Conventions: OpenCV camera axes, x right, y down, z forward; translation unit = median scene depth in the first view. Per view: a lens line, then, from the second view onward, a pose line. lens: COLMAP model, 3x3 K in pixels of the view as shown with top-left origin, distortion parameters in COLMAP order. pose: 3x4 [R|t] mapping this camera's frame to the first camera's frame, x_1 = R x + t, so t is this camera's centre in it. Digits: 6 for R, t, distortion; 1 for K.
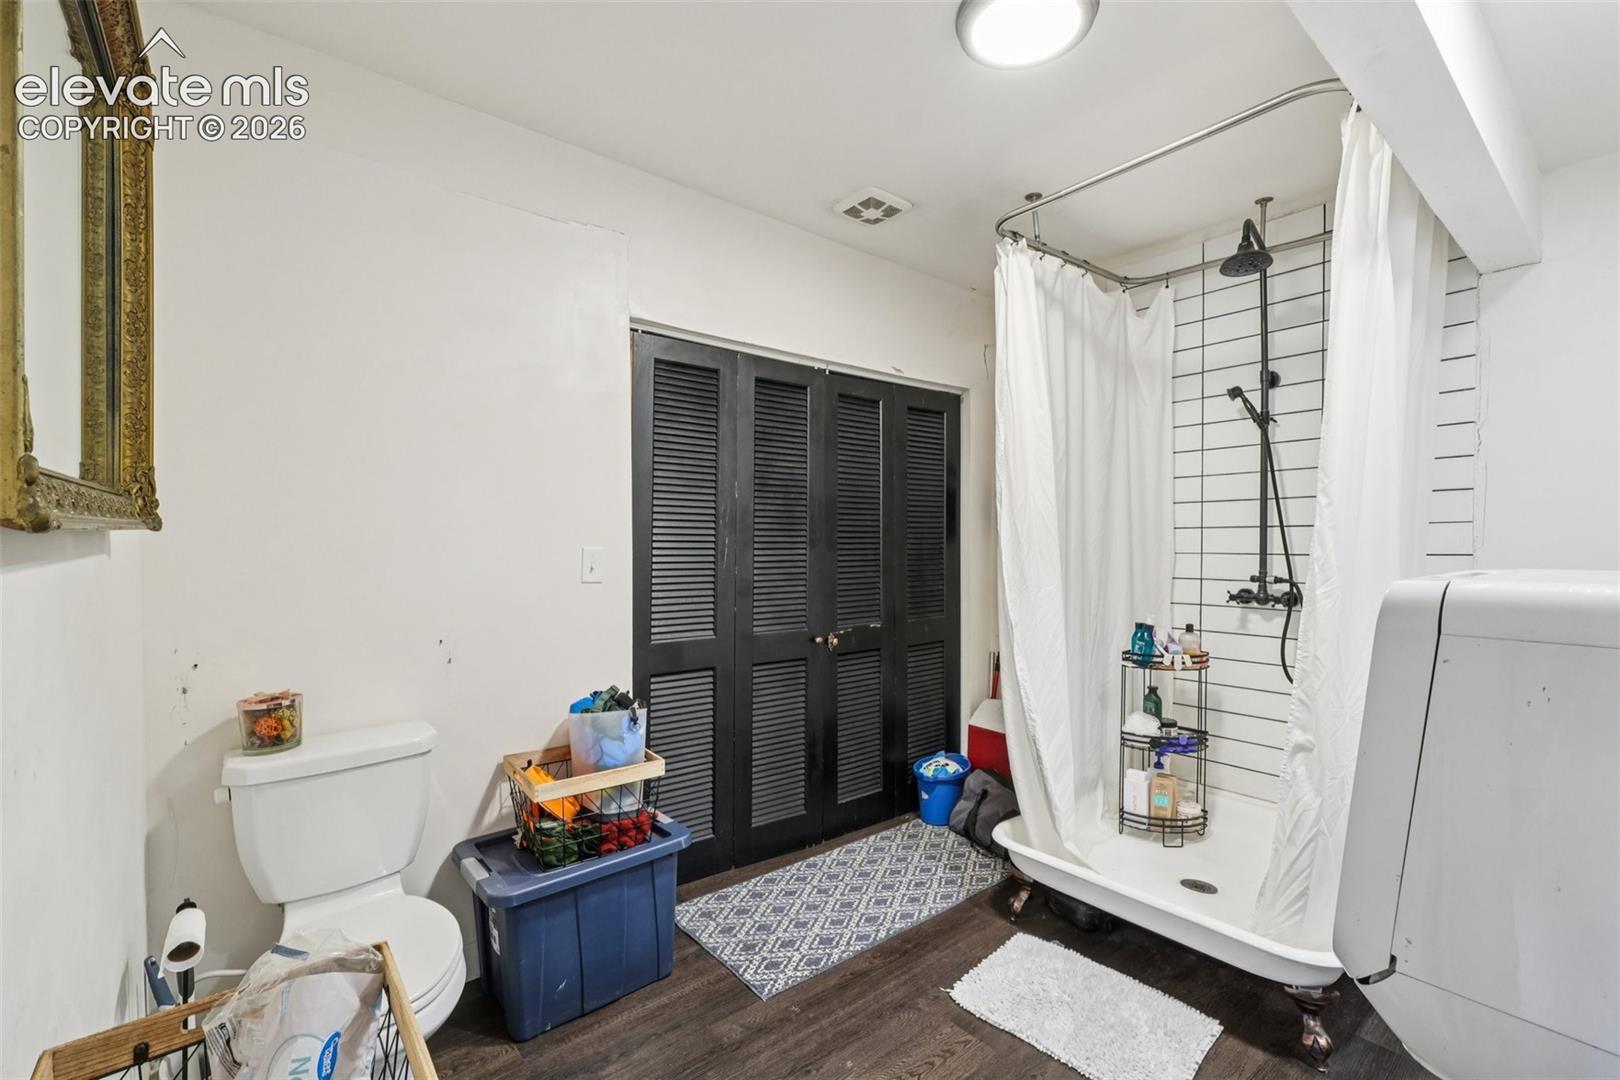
lens RADIAL K [[713.7, 0, 804.6], [0, 713.7, 546.1], [0, 0, 1]] dist [-0.003138, -0.000073]
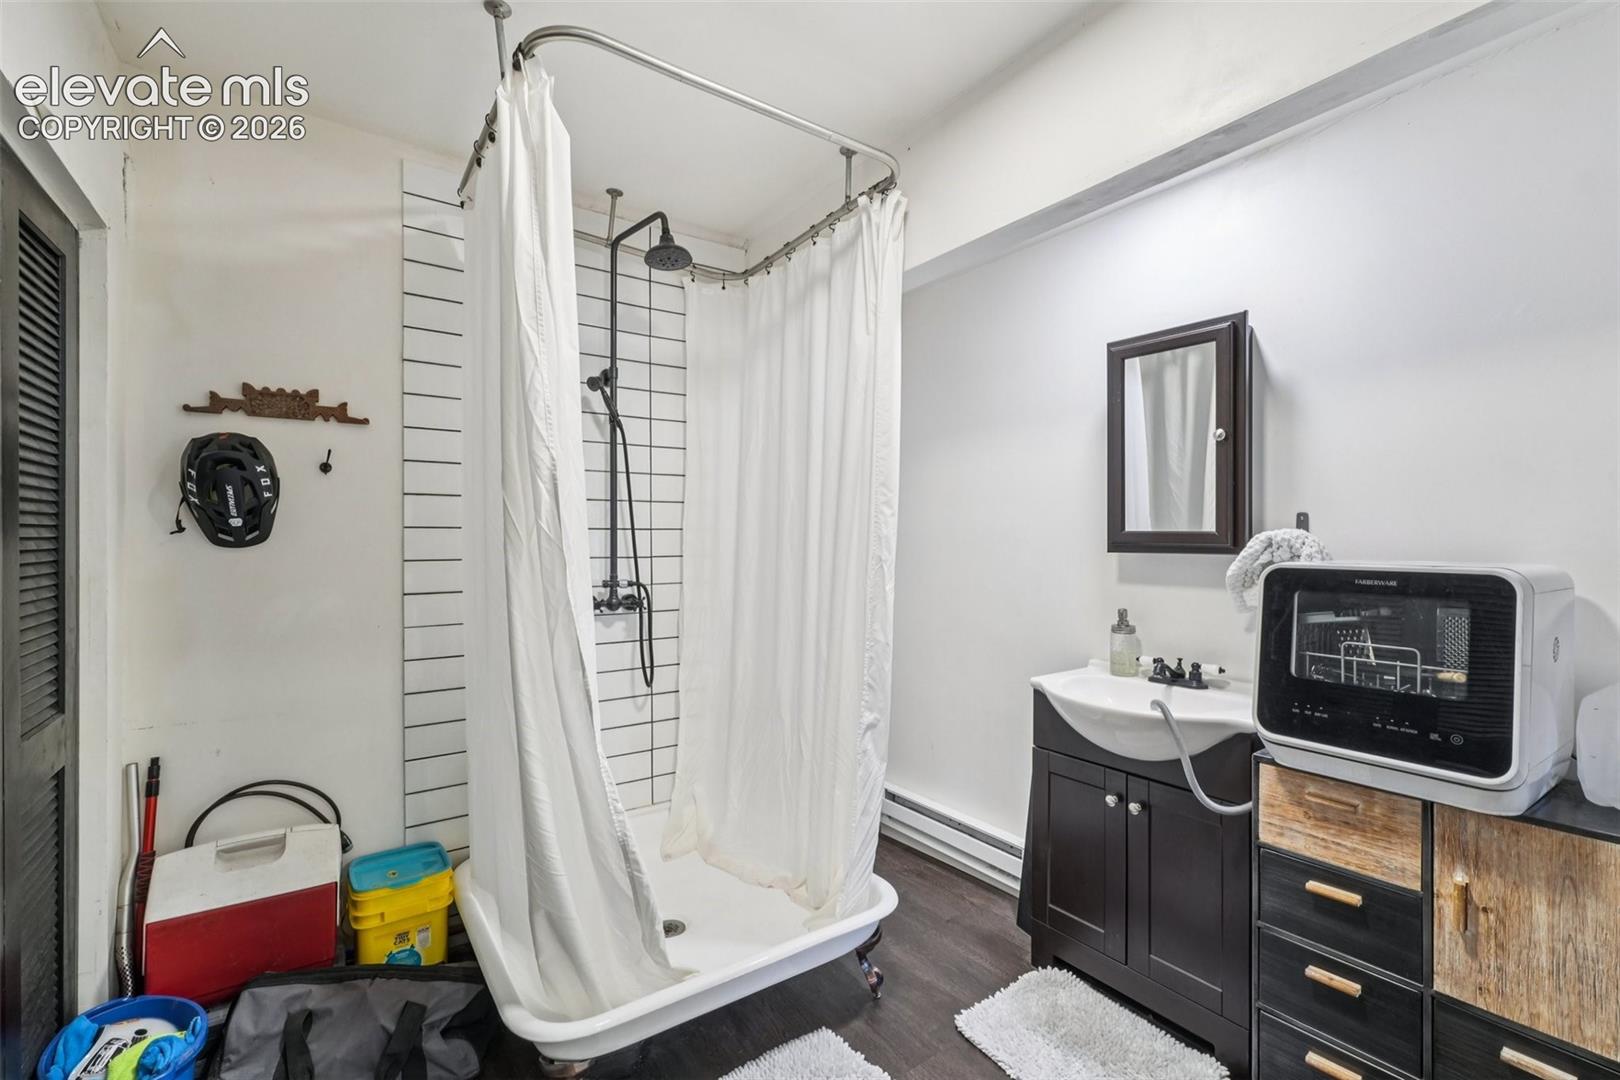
lens RADIAL K [[695.1, 0, 814.3], [0, 695.1, 531.7], [0, 0, 1]] dist [-0.002033, -0.000182]
pose [[0.057272, 0.014337, 0.998256, -0.283734], [0.004397, 0.999884, -0.014612, -0.008711], [-0.998349, 0.005226, 0.057203, 0.684740]]
